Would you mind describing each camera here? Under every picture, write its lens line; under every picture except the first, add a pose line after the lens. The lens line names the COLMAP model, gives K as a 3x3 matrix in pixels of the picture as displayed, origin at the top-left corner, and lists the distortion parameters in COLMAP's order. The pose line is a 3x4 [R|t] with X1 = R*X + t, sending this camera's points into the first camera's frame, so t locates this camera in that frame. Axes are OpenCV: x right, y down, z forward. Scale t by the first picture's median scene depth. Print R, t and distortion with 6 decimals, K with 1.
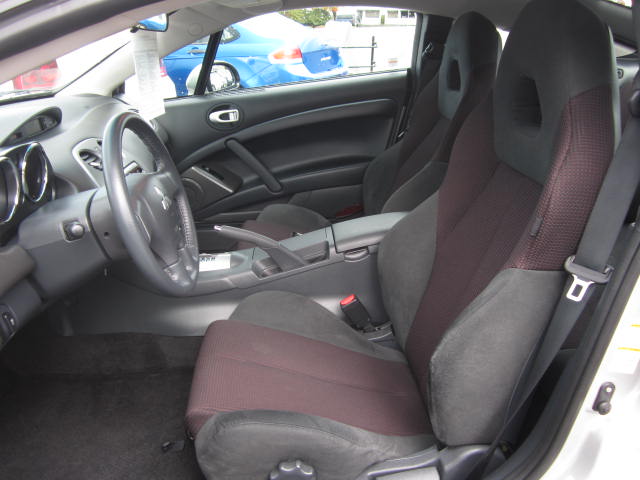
lens RADIAL K [[542.0, 0, 320.0], [0, 542.0, 240.0], [0, 0, 1]] dist [-0.010298, -0.008065]
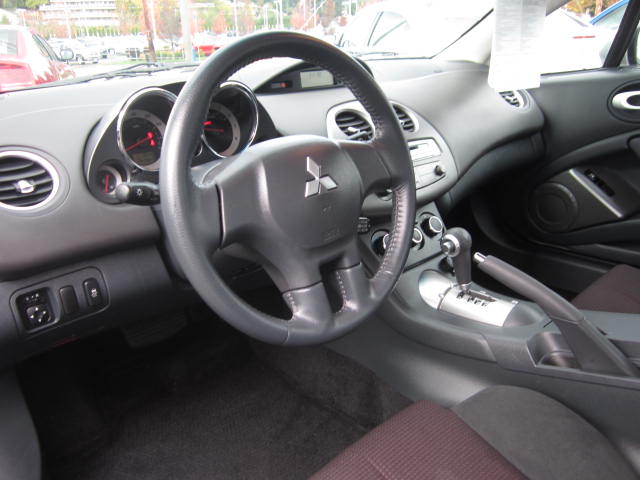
lens RADIAL K [[542.0, 0, 320.0], [0, 542.0, 240.0], [0, 0, 1]] dist [-0.010298, -0.008065]
pose [[0.645937, 0.249171, -0.721581, 0.083113], [-0.254391, 0.961463, 0.104282, -0.038457], [0.719757, 0.116204, 0.684431, 0.303918]]
